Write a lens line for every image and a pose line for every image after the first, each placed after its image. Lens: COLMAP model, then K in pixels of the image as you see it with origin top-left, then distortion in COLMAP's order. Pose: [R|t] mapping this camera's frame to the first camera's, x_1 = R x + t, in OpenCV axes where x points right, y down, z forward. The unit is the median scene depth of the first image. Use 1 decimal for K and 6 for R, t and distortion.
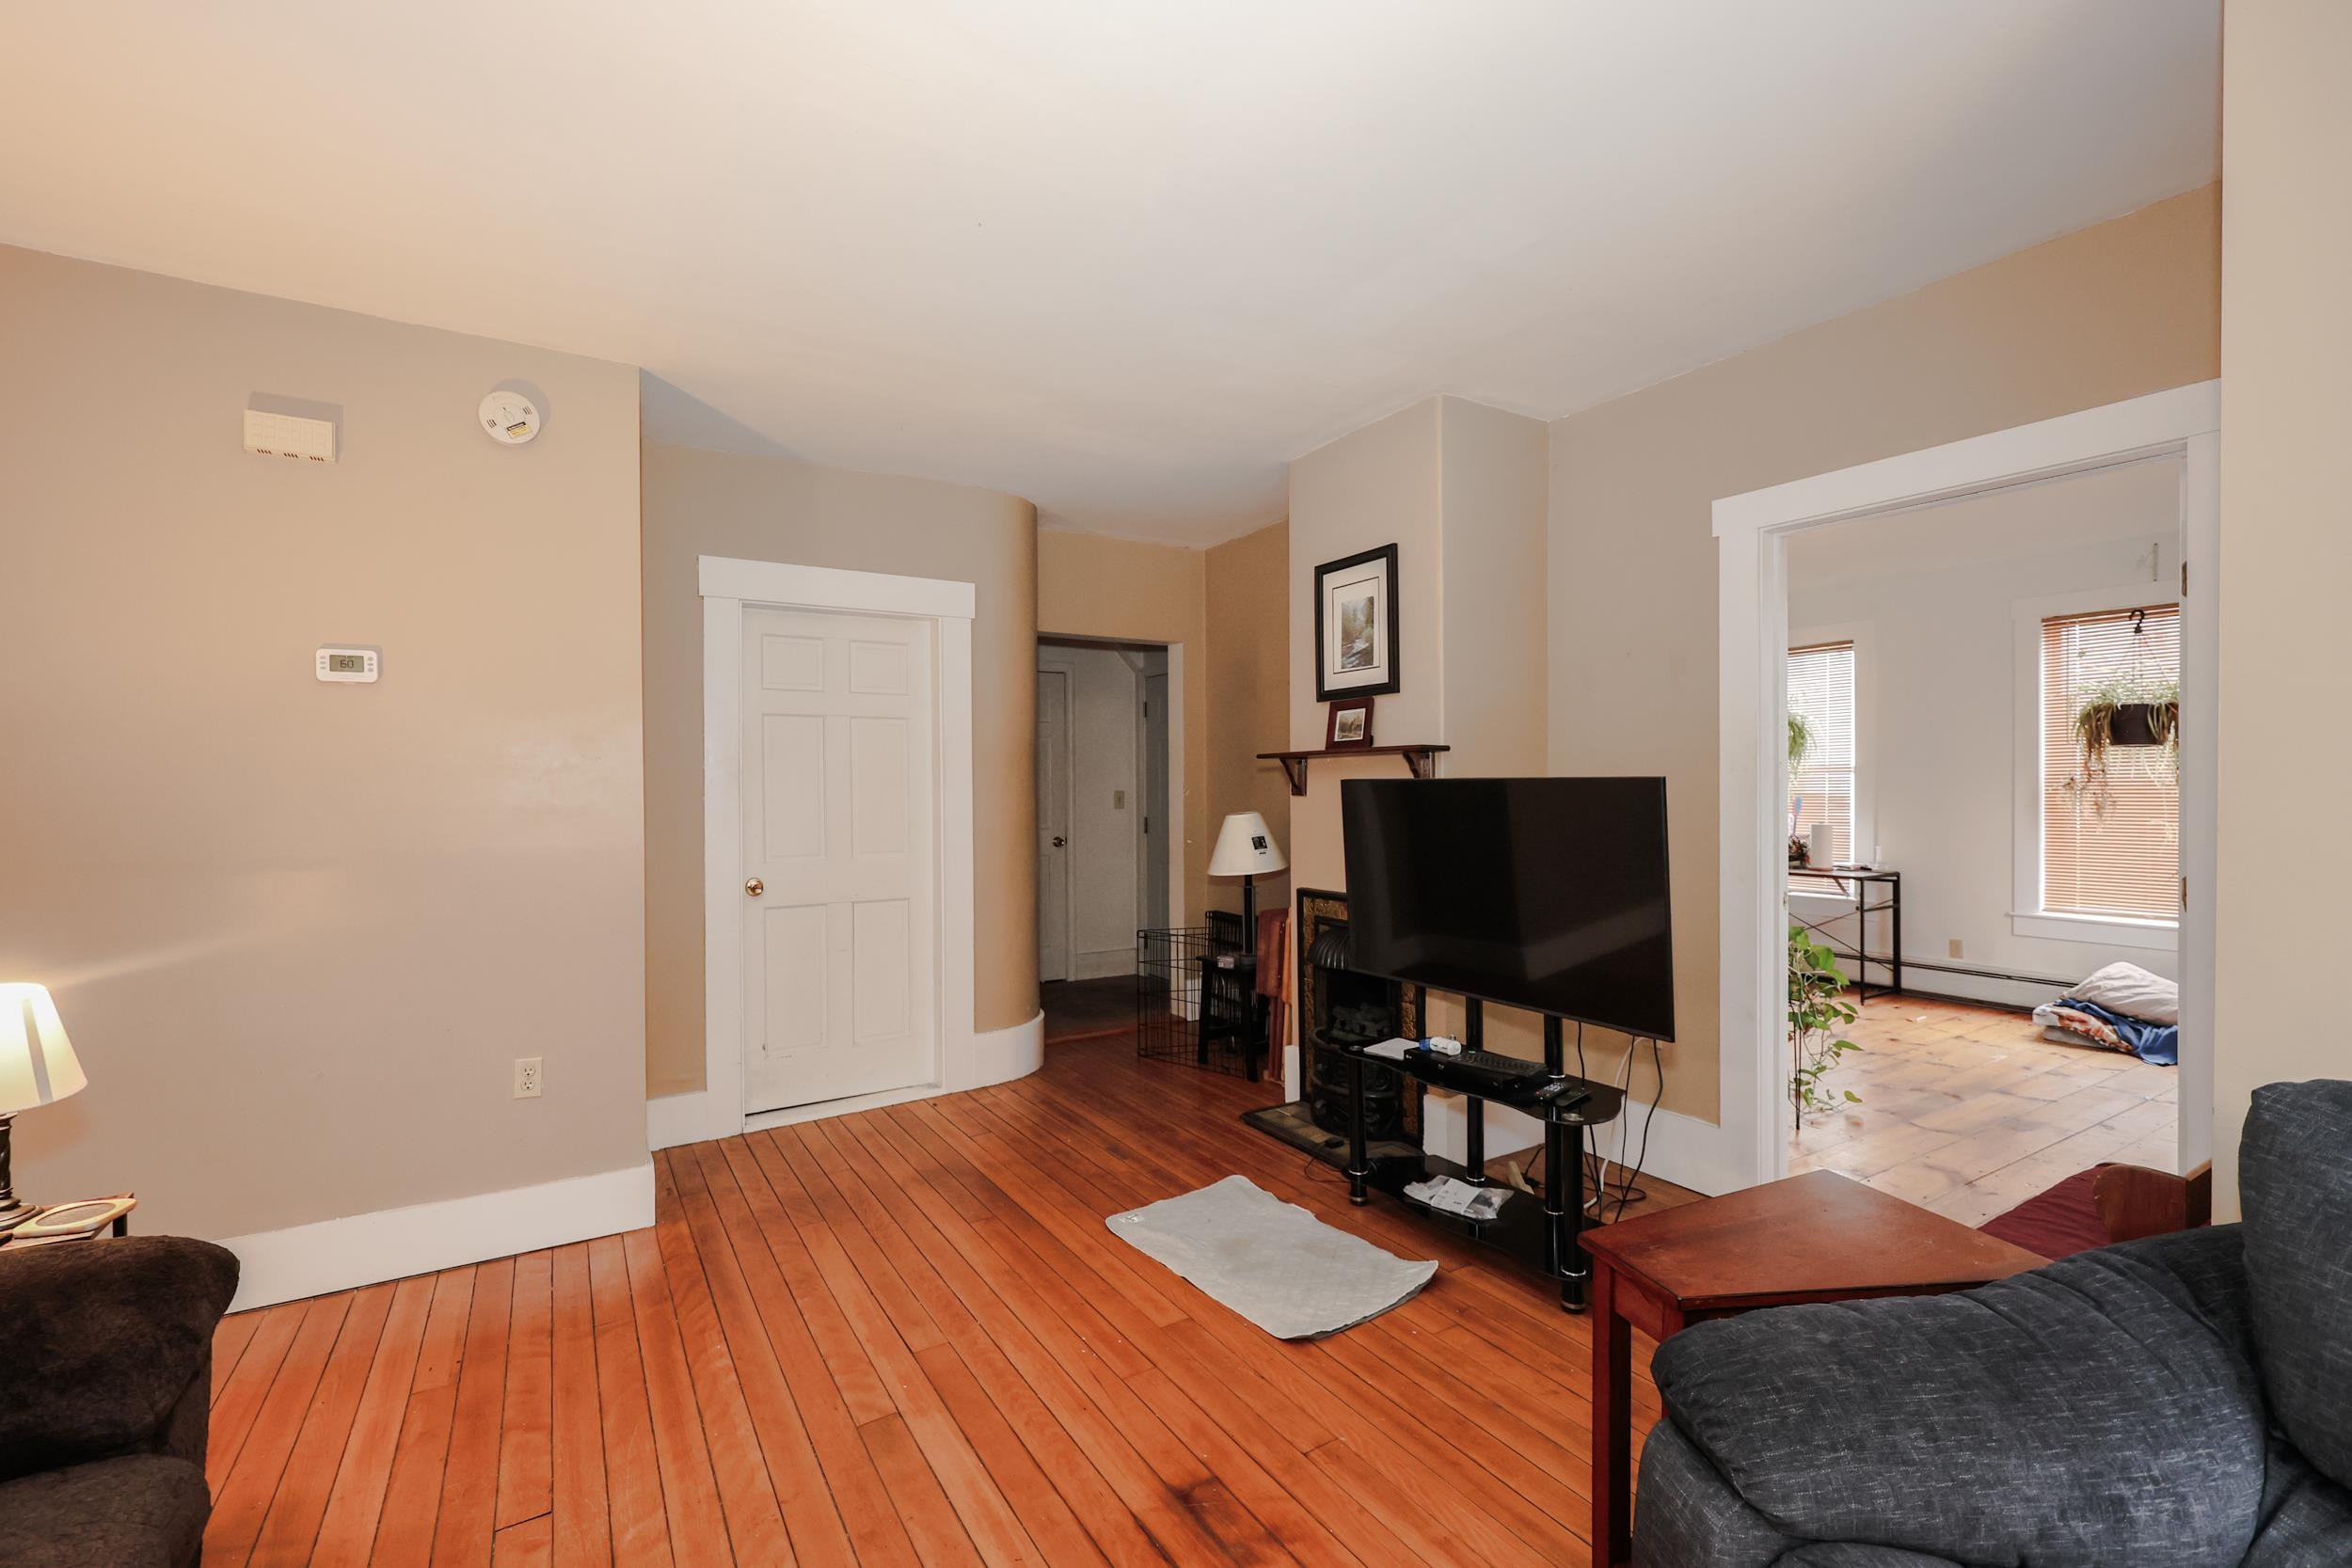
lens RADIAL K [[989.1, 0, 1151.0], [0, 989.1, 785.7], [0, 0, 1]] dist [0.001698, 0.000107]
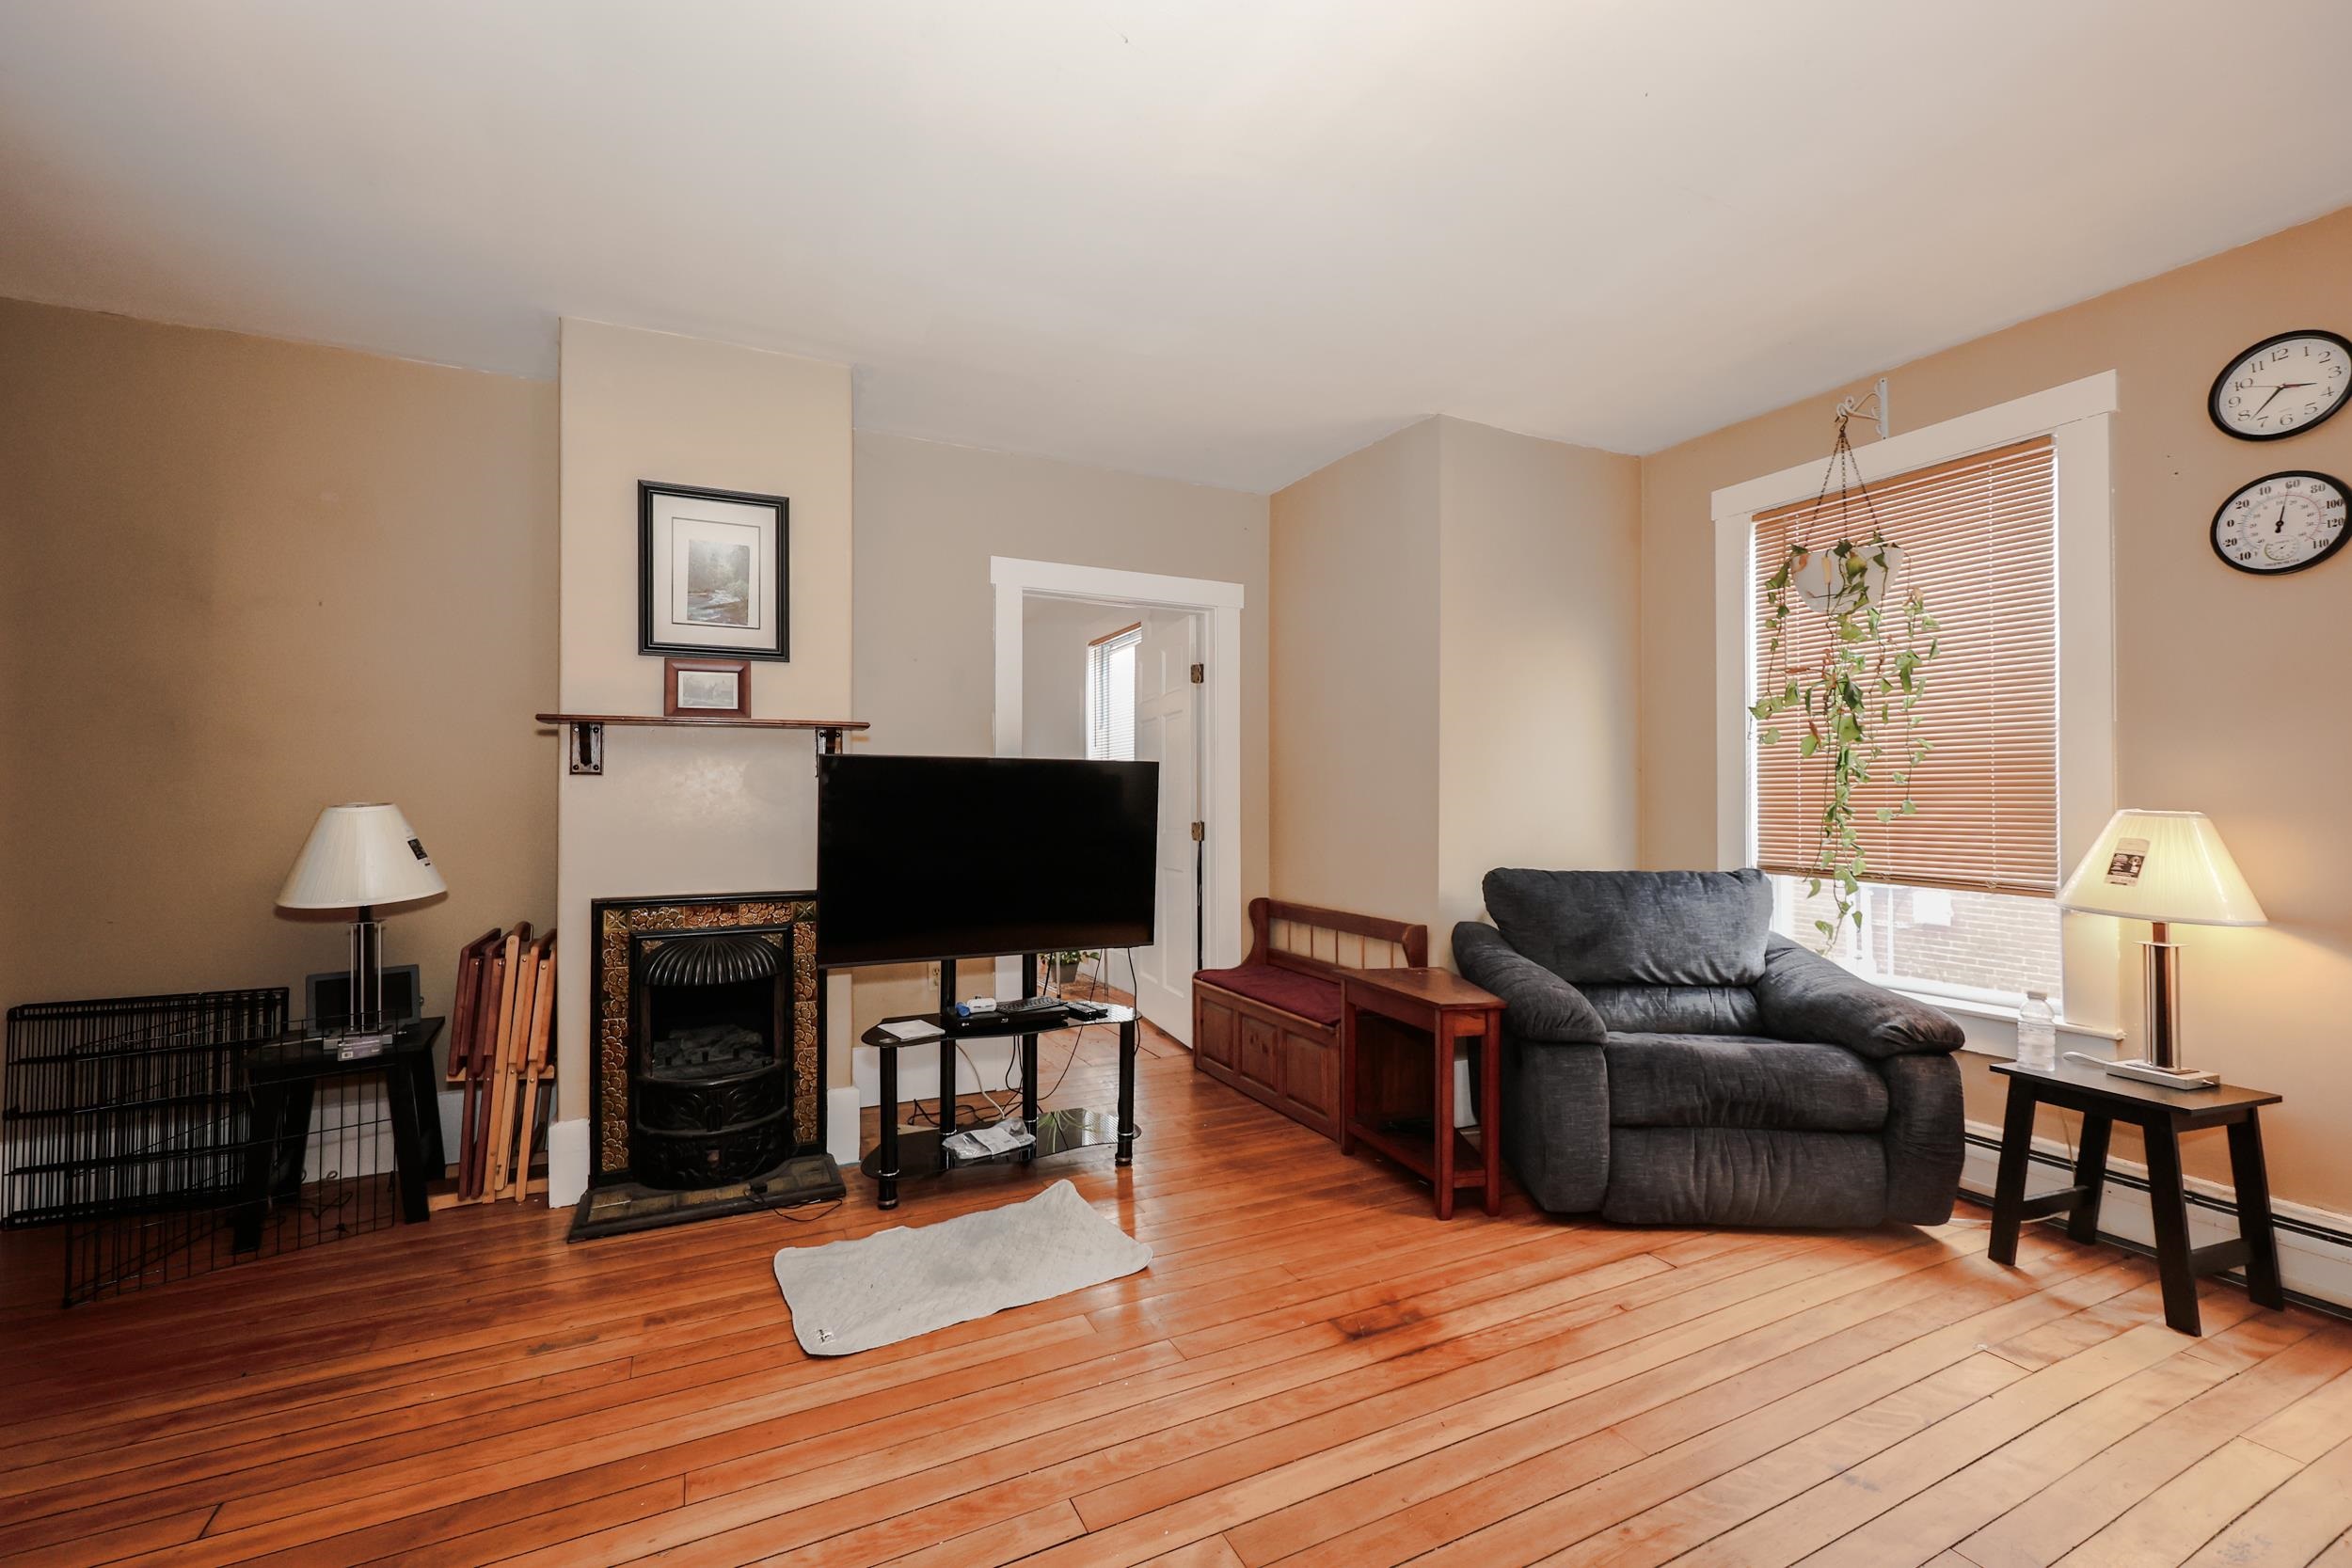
lens RADIAL K [[968.6, 0, 1167.6], [0, 968.6, 790.6], [0, 0, 1]] dist [0.000354, 0.000268]
pose [[0.096673, 0.017241, 0.995167, -0.741580], [-0.000062, 0.999850, -0.017316, 0.047893], [-0.995316, 0.001612, 0.096660, 0.702319]]
